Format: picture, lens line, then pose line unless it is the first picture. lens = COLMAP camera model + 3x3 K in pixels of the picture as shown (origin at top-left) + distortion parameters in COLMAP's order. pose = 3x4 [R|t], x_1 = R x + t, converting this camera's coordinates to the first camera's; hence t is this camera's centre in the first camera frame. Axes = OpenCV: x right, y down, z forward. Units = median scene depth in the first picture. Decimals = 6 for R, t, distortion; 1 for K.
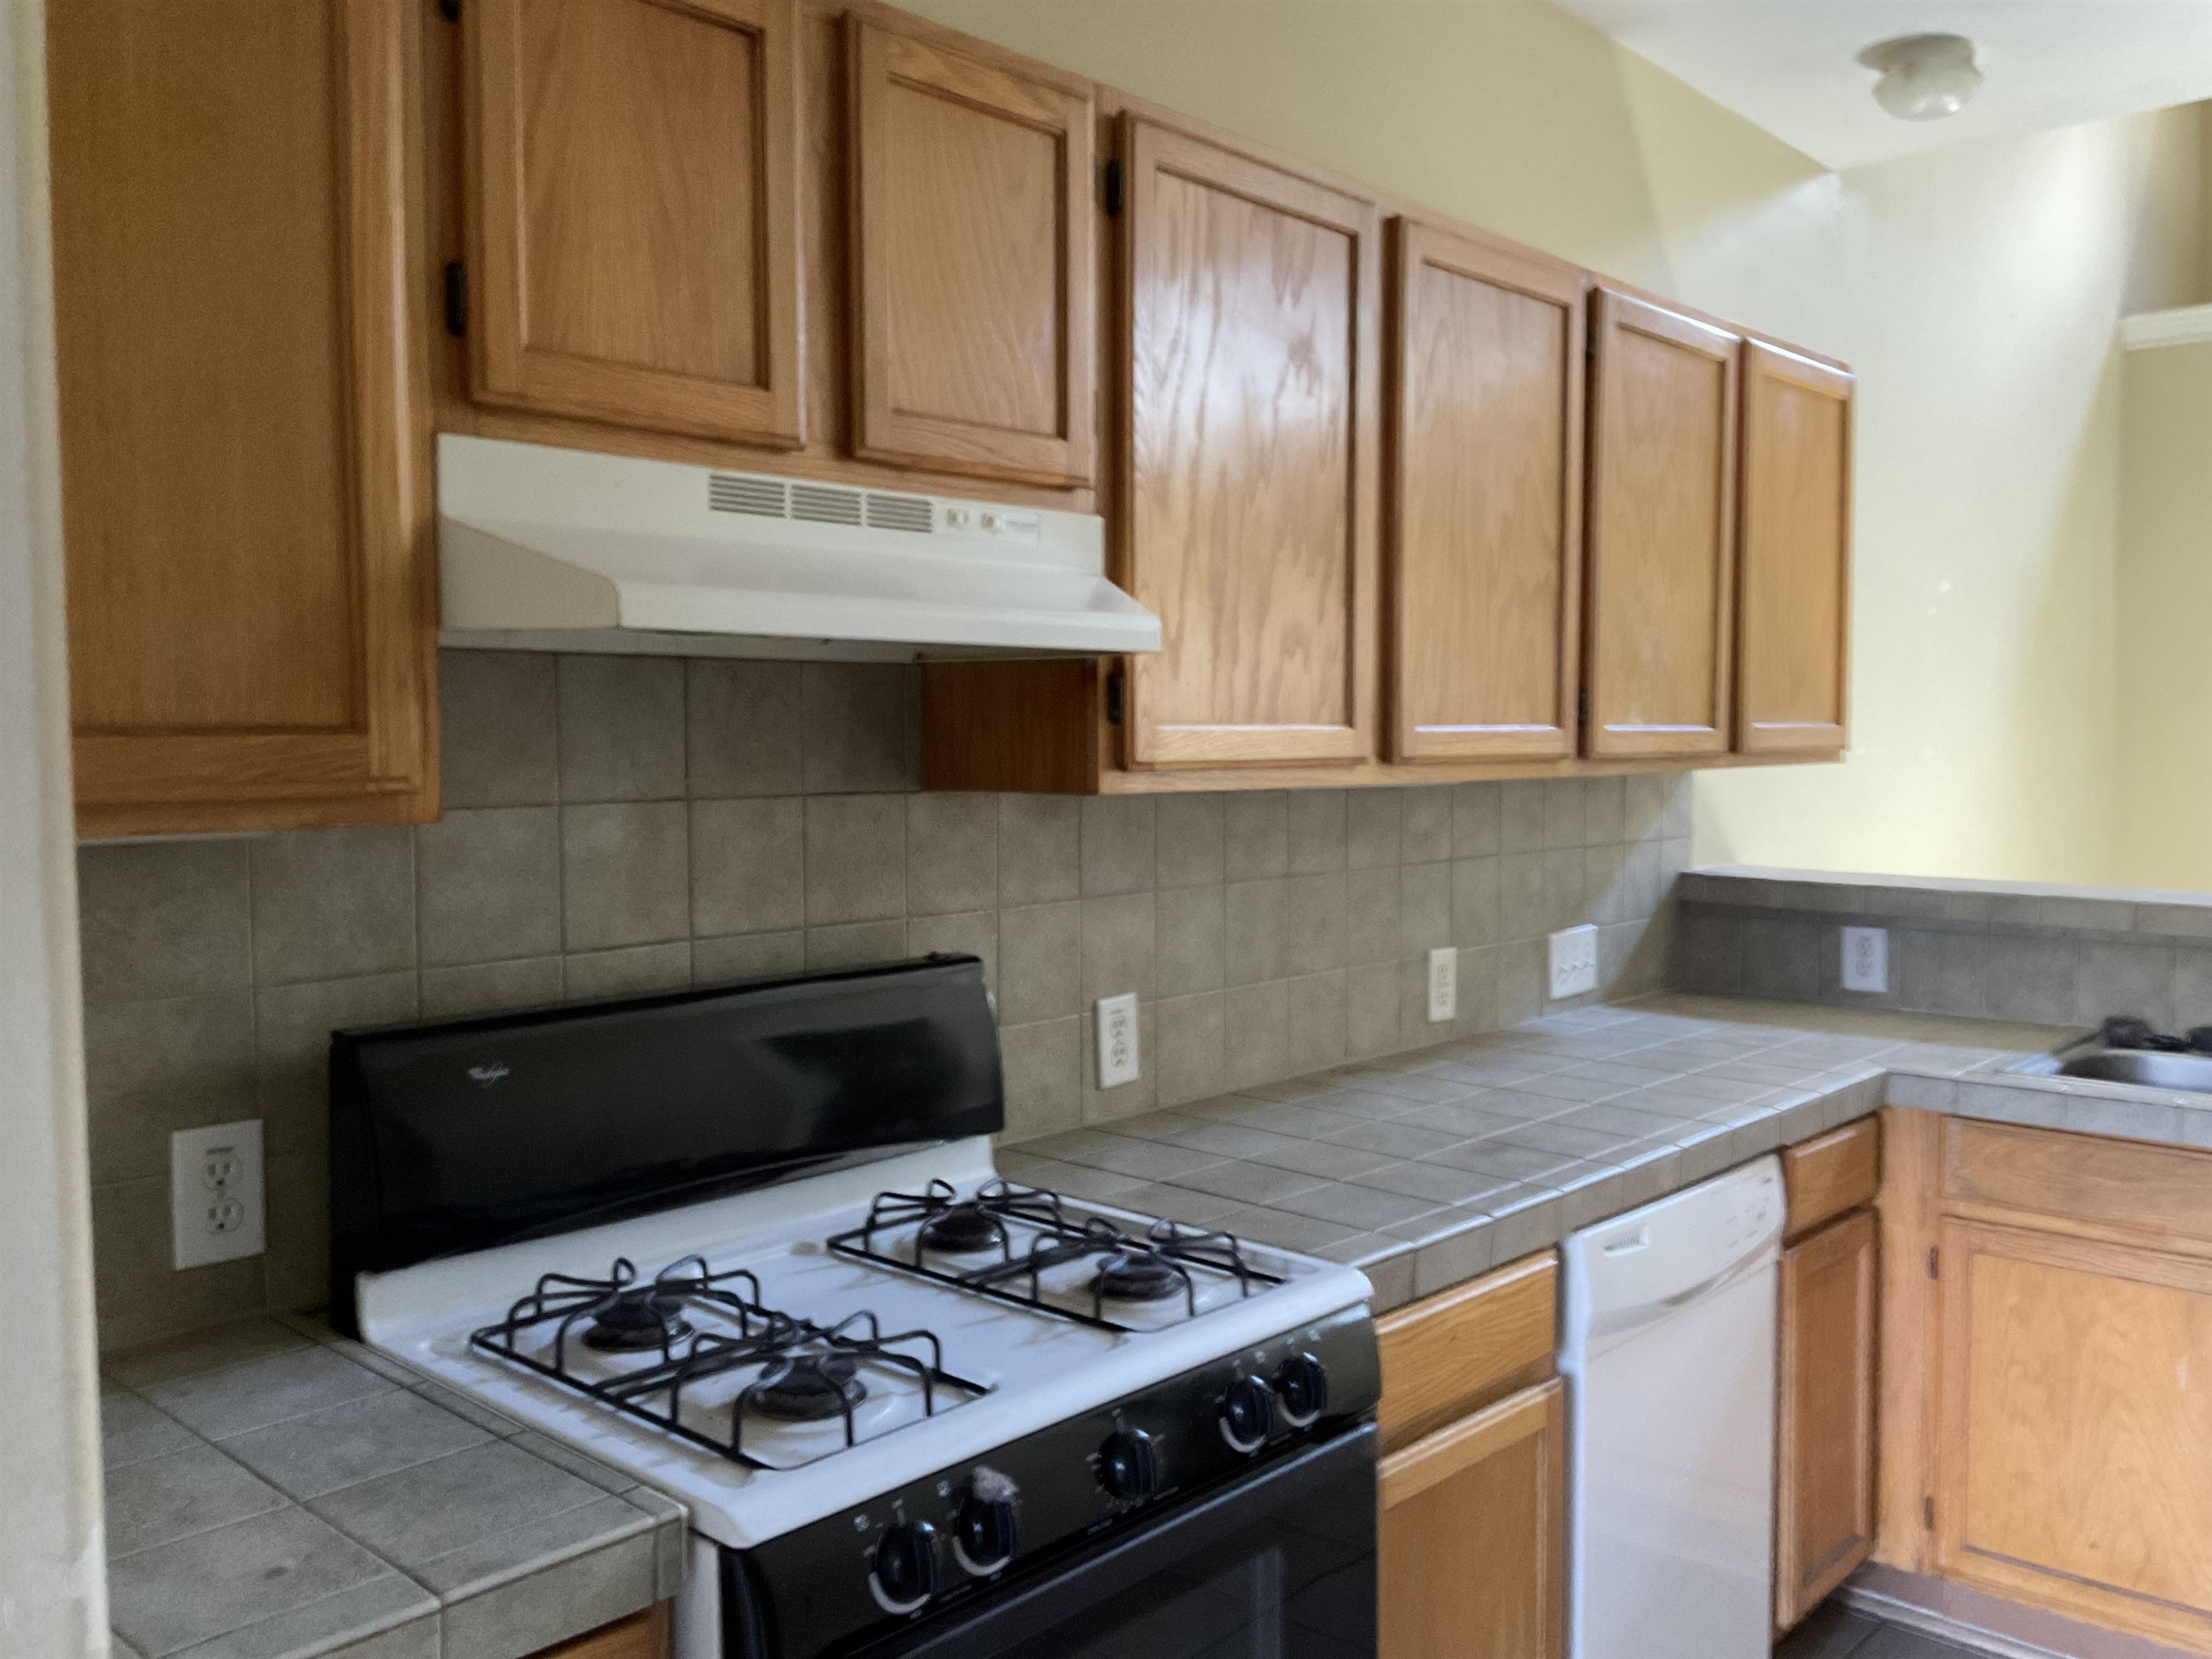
lens RADIAL K [[1829.8, 0, 1106.0], [0, 1829.8, 829.5], [0, 0, 1]] dist [0.113529, -0.197607]
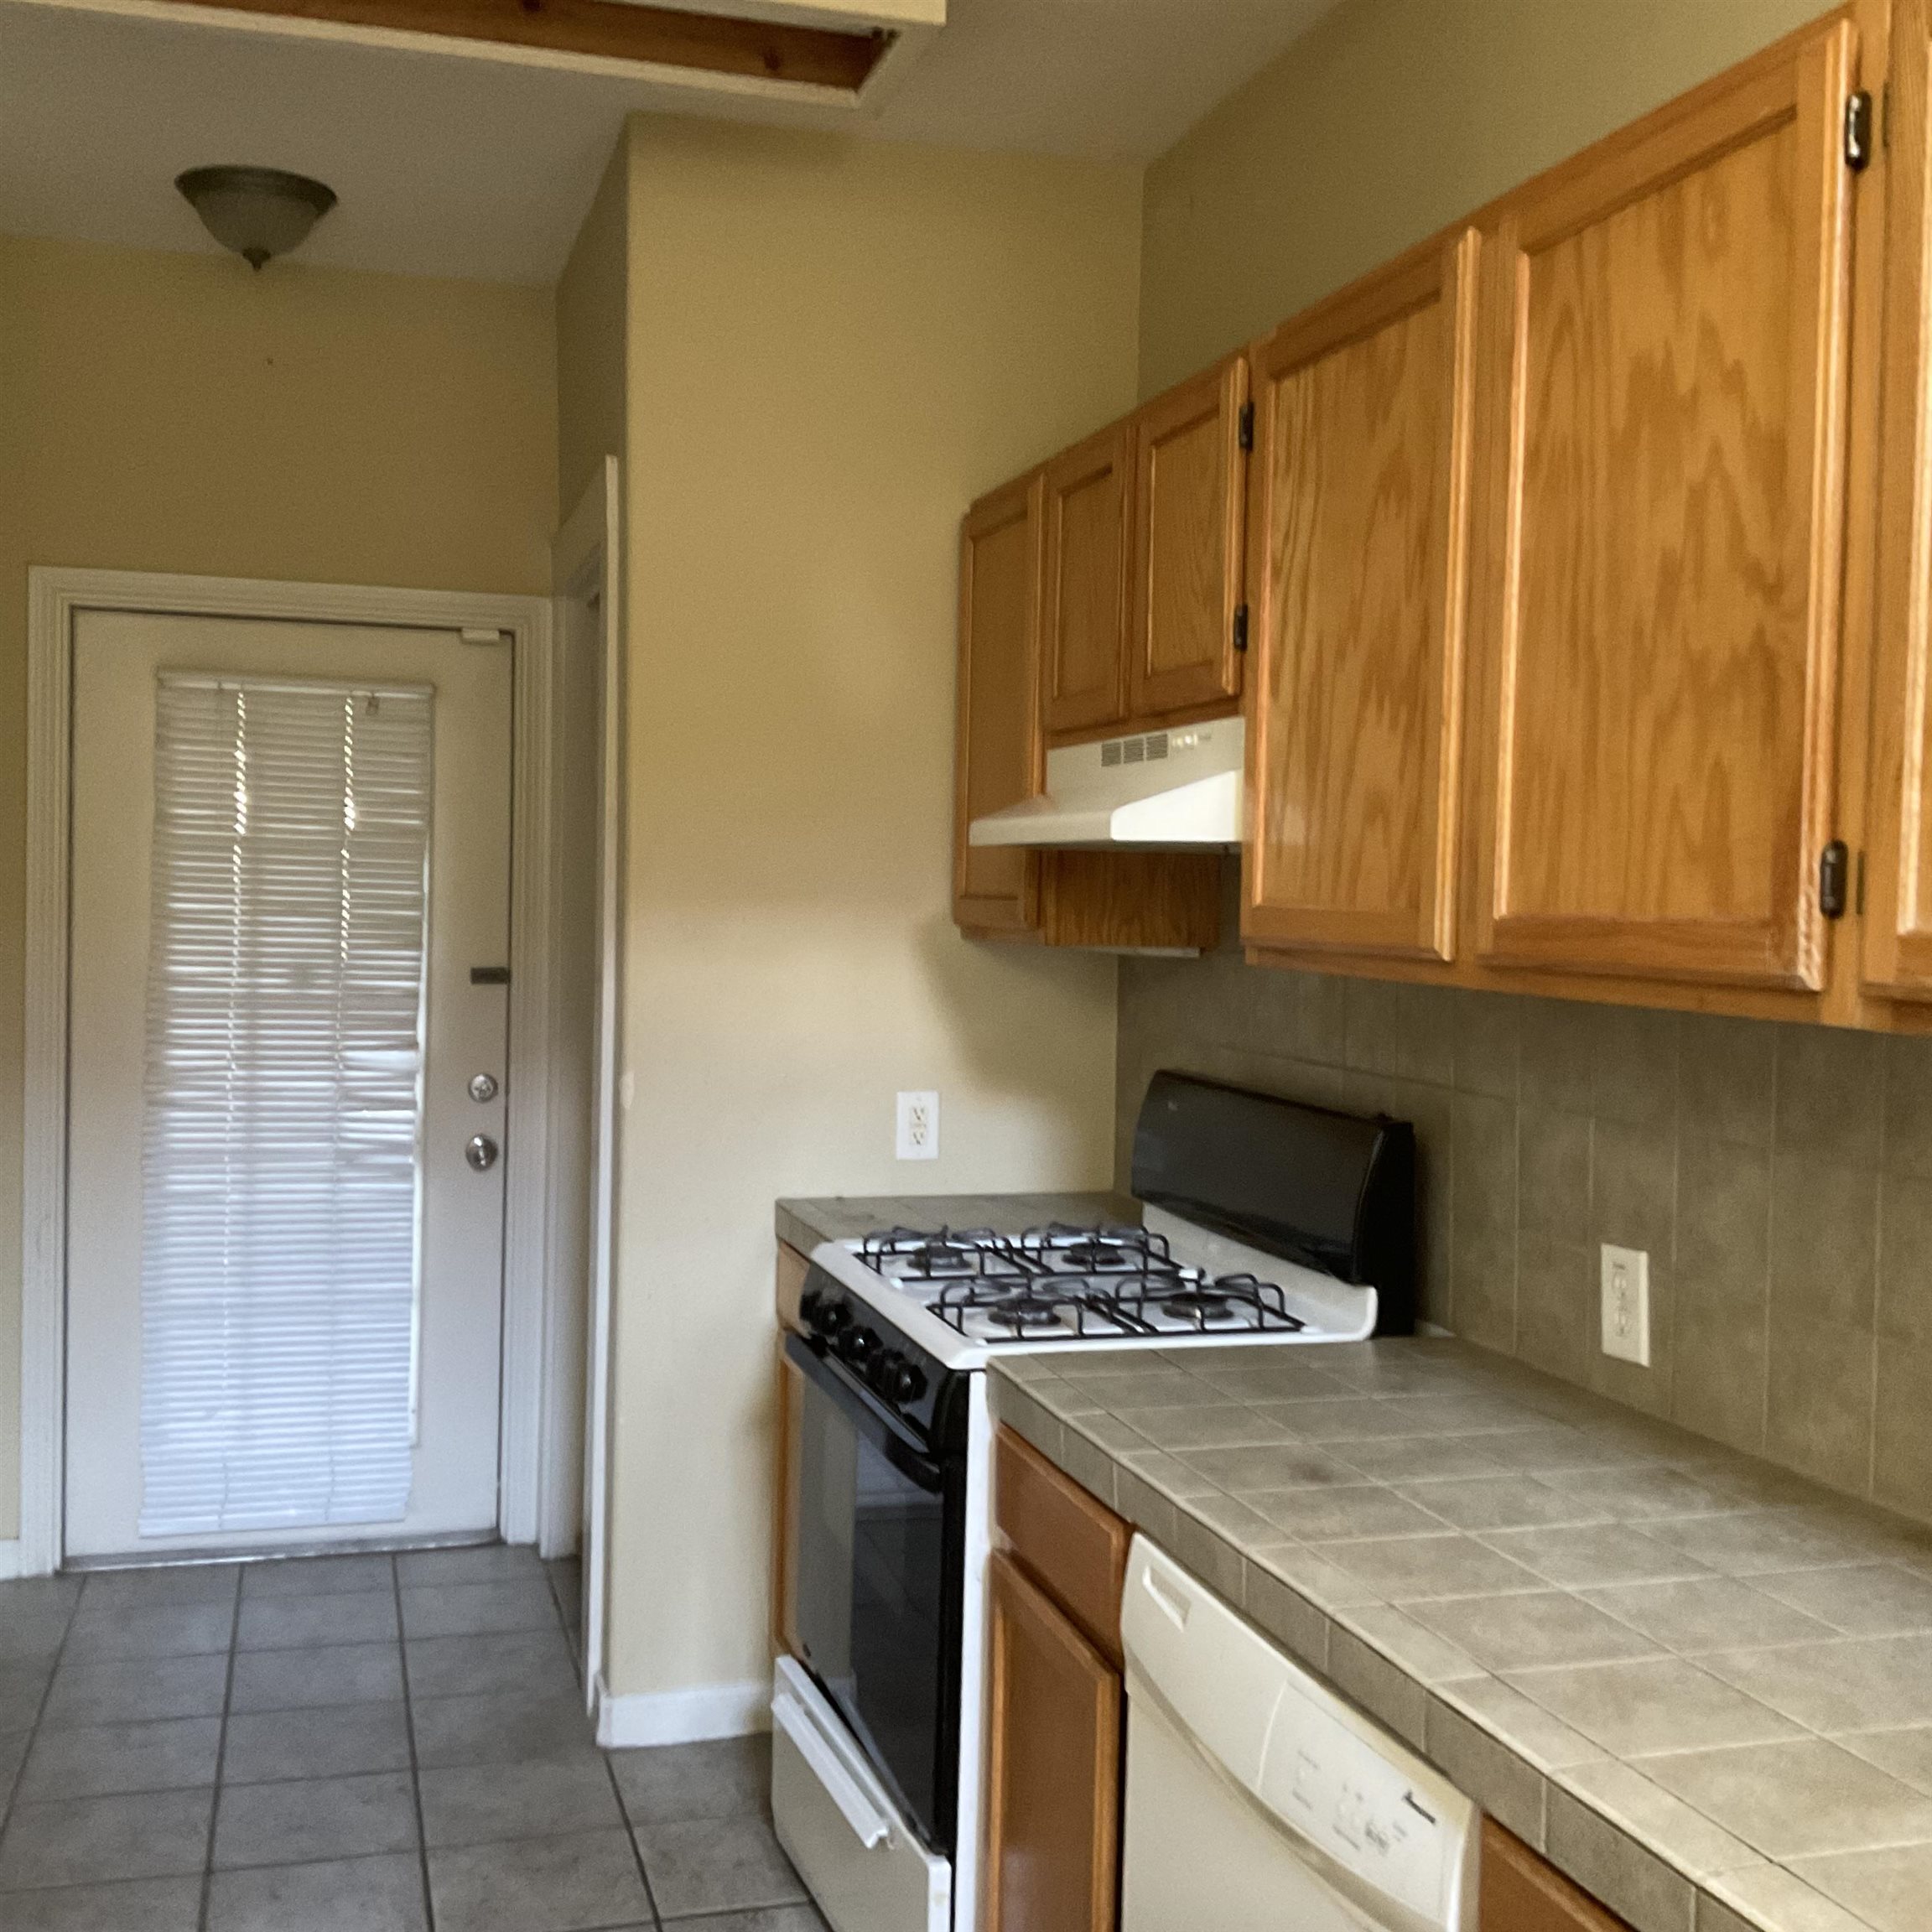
lens RADIAL K [[2131.9, 0, 966.0], [0, 2131.9, 966.0], [0, 0, 1]] dist [0.000146, 0.001925]
pose [[-0.507864, 0.022531, -0.861143, 0.951097], [-0.065339, 0.995771, 0.064588, -0.073701], [0.858956, 0.089068, -0.504244, 1.209456]]
